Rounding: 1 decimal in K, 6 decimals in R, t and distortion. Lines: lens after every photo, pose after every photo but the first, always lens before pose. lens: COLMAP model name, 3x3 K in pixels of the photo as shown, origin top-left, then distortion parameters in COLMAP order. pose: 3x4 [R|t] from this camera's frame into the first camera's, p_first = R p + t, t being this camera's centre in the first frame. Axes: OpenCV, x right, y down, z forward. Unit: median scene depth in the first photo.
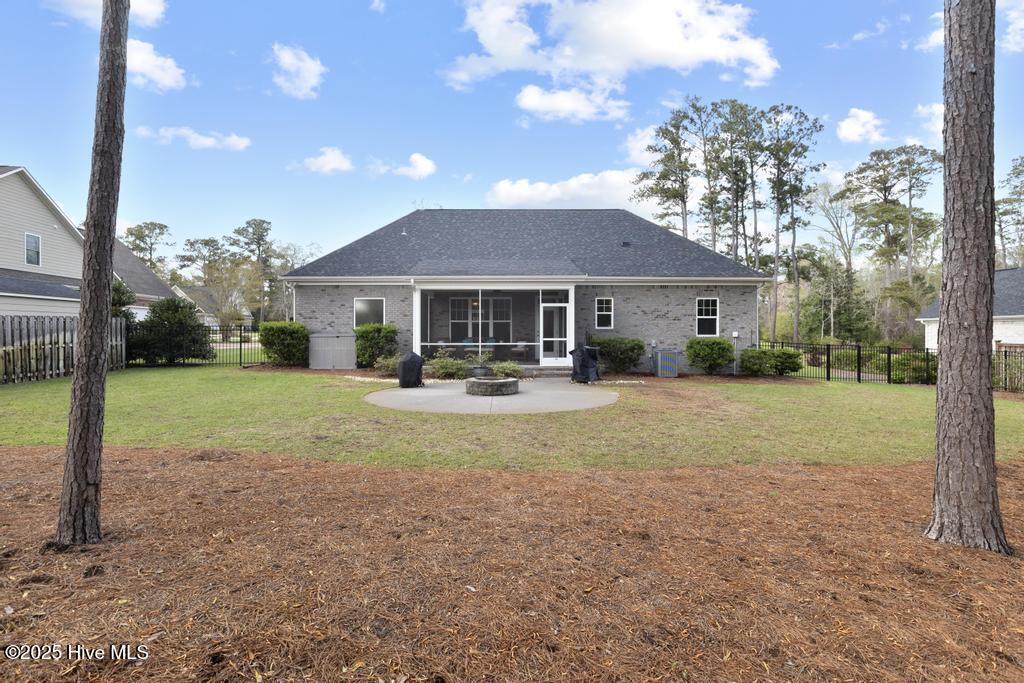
lens RADIAL K [[475.1, 0, 512.0], [0, 475.1, 341.5], [0, 0, 1]] dist [-0.000391, -0.000125]
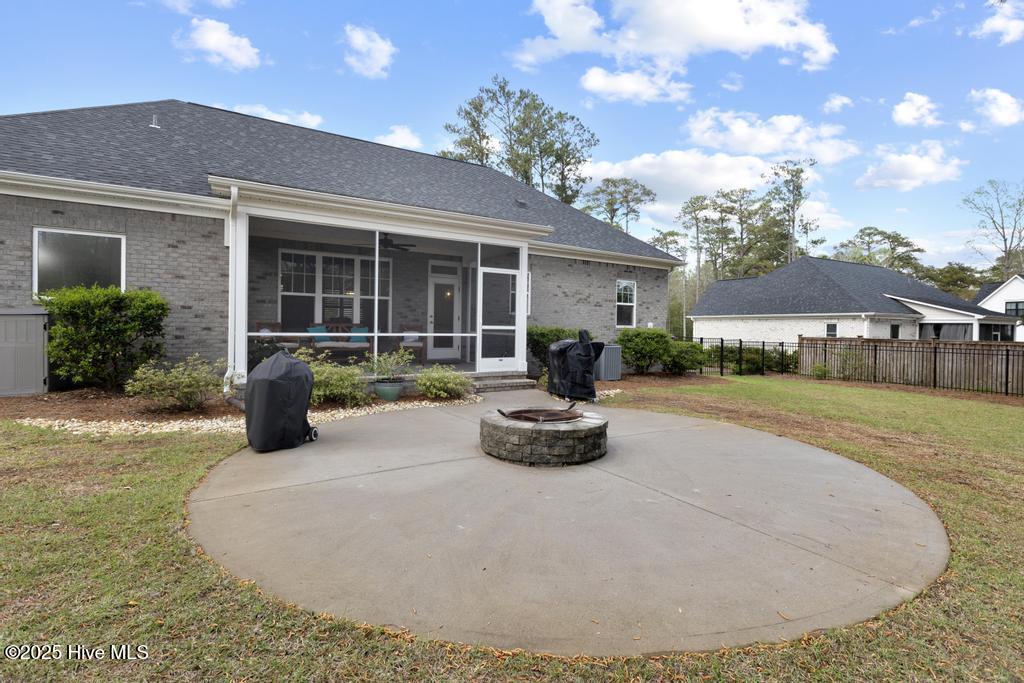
lens RADIAL K [[466.5, 0, 509.0], [0, 466.5, 335.7], [0, 0, 1]] dist [0.001652, 0.000280]
pose [[0.865020, 0.003845, 0.501722, -0.170861], [-0.003259, 0.999993, -0.002043, 0.006034], [-0.501727, 0.000132, 0.865026, 0.412515]]
